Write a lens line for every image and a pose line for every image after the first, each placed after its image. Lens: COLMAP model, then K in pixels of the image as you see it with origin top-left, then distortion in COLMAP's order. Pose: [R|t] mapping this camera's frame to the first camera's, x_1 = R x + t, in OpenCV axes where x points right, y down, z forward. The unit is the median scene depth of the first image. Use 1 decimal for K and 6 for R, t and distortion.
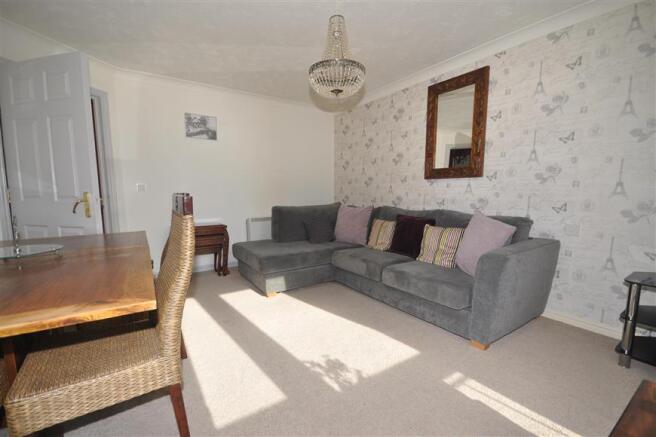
lens RADIAL K [[286.1, 0, 330.5], [0, 286.1, 220.4], [0, 0, 1]] dist [-0.002263, -0.000346]
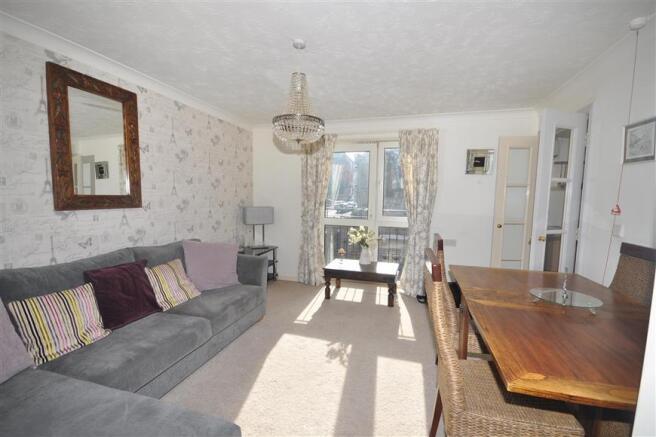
lens RADIAL K [[286.1, 0, 330.5], [0, 286.1, 218.9], [0, 0, 1]] dist [-0.002263, -0.000346]
pose [[-0.638650, -0.069200, 0.766380, -0.624655], [0.066219, 0.987311, 0.144331, -0.212538], [-0.766643, 0.142926, -0.625964, 1.128738]]
